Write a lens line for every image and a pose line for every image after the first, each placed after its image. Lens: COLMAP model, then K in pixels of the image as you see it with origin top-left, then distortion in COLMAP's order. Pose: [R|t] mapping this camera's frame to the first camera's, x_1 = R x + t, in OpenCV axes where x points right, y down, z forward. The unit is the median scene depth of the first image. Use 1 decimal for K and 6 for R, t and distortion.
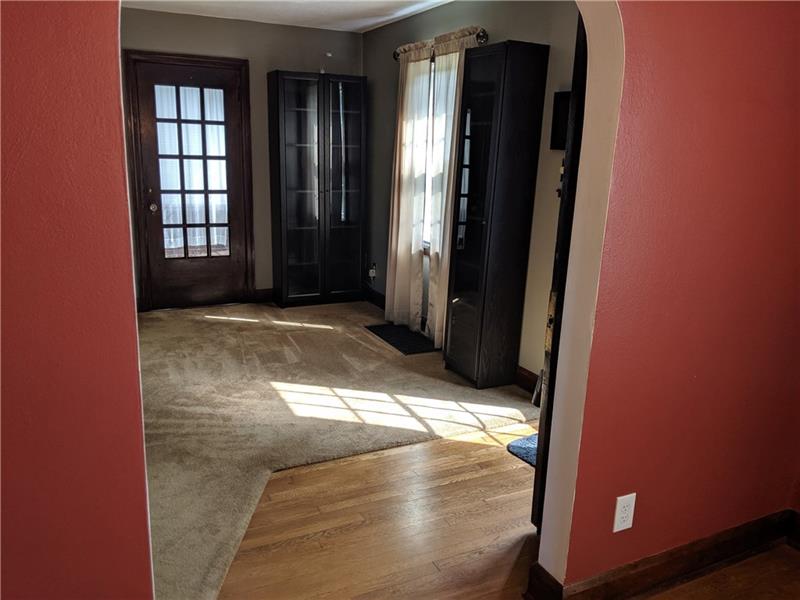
lens RADIAL K [[638.7, 0, 408.5], [0, 638.7, 300.5], [0, 0, 1]] dist [0.071387, -0.117393]
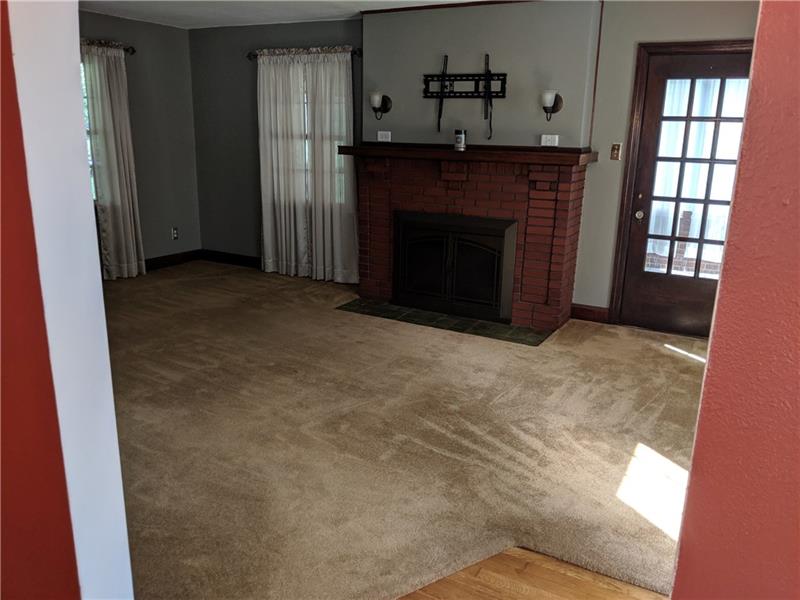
lens RADIAL K [[646.2, 0, 416.6], [0, 646.2, 291.3], [0, 0, 1]] dist [0.061701, -0.161375]
pose [[0.561067, 0.182872, -0.807317, 0.224339], [-0.199071, 0.976478, 0.082840, -0.062416], [0.803476, 0.114234, 0.584274, 0.269647]]
